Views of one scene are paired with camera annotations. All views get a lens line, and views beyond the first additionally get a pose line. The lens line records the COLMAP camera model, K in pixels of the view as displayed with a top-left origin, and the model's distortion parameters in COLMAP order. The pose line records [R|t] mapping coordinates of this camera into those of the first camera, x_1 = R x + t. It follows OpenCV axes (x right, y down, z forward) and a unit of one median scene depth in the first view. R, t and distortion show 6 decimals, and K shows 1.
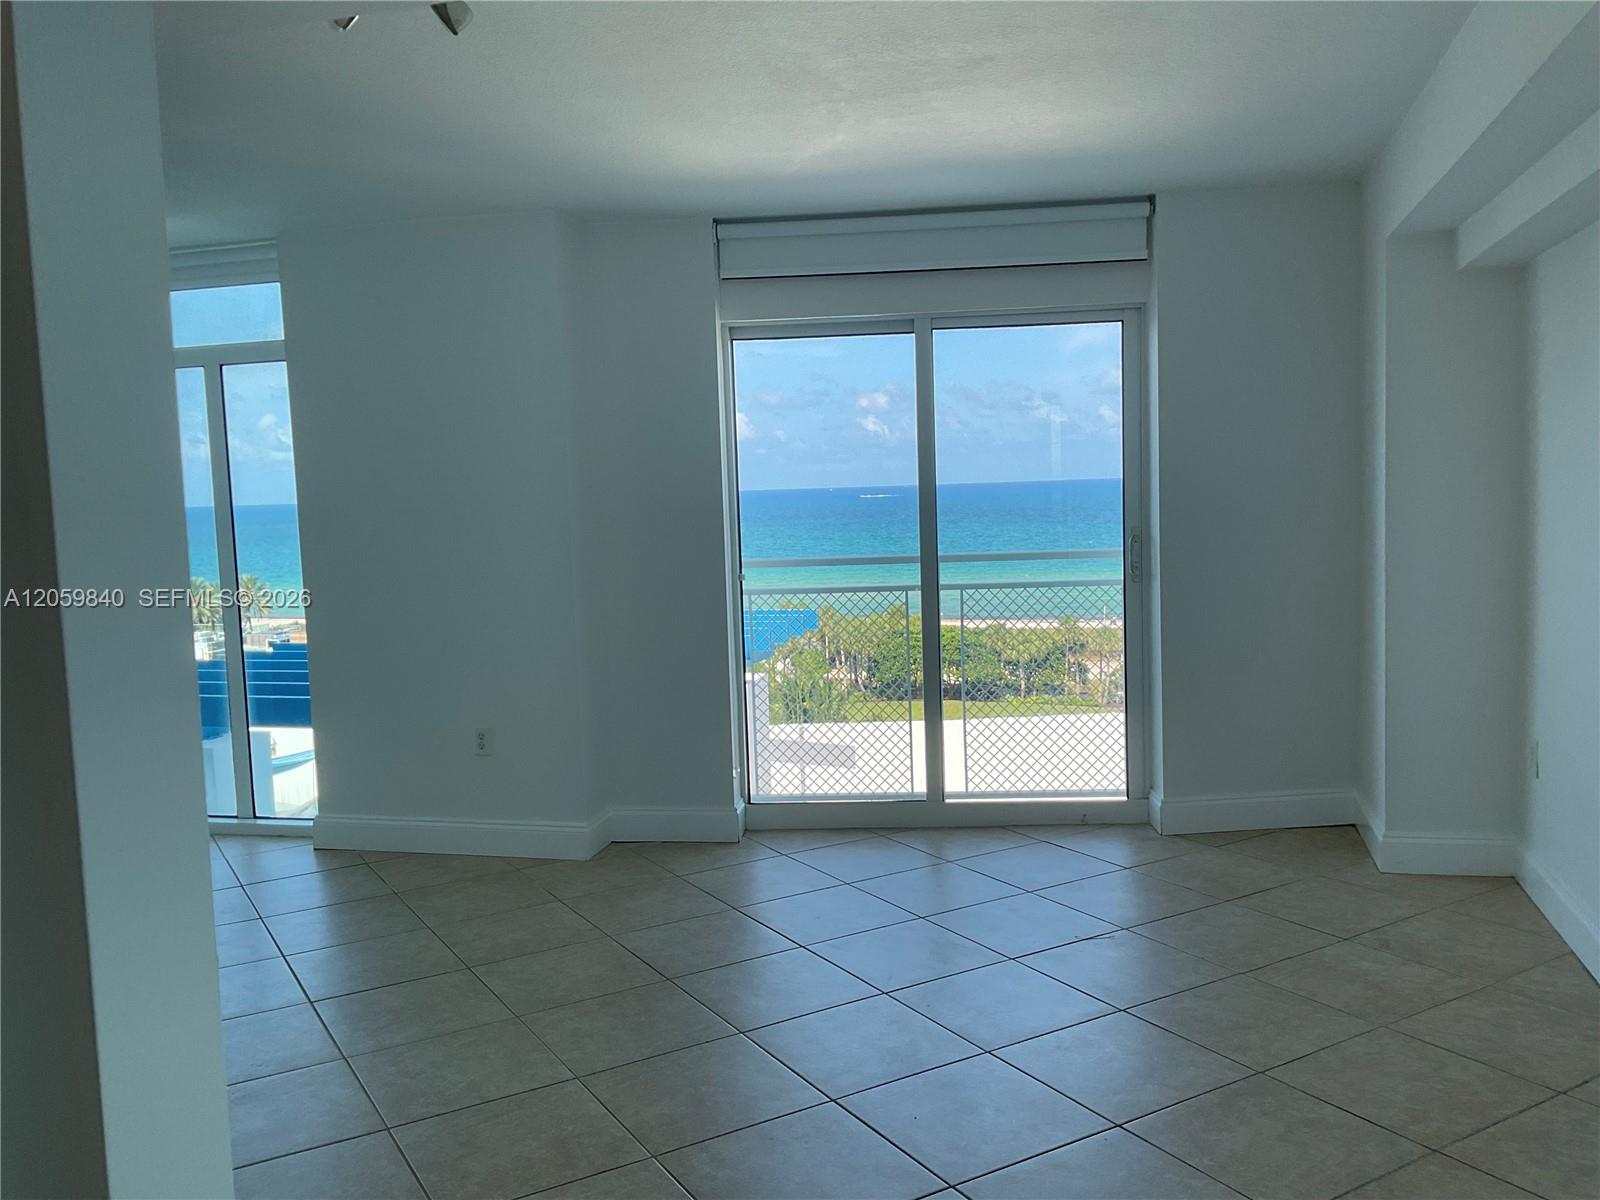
lens RADIAL K [[1349.0, 0, 799.8], [0, 1349.0, 590.2], [0, 0, 1]] dist [0.129846, -0.124451]
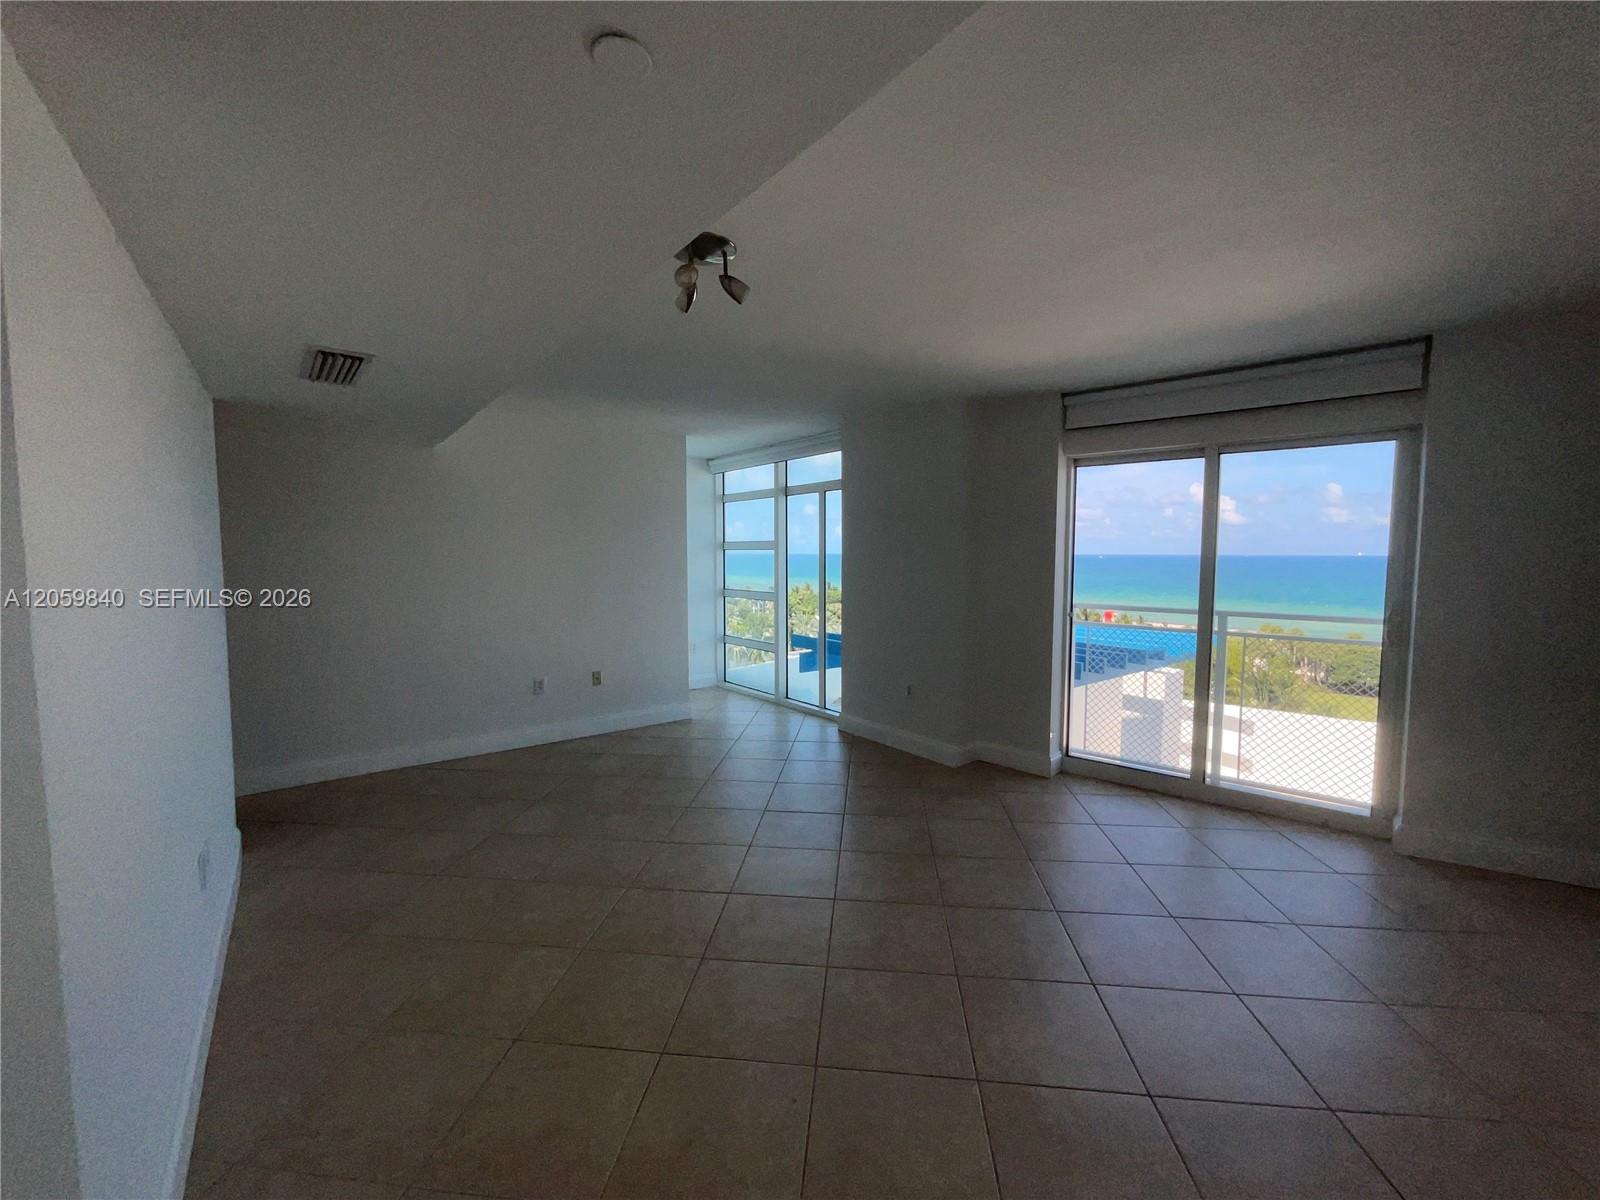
lens RADIAL K [[654.9, 0, 795.1], [0, 654.9, 597.3], [0, 0, 1]] dist [0.000502, 0.000356]
pose [[0.797695, 0.074602, -0.598429, 0.154971], [-0.074459, 0.996910, 0.025025, -0.024435], [0.598447, 0.024597, 0.800785, 0.175796]]
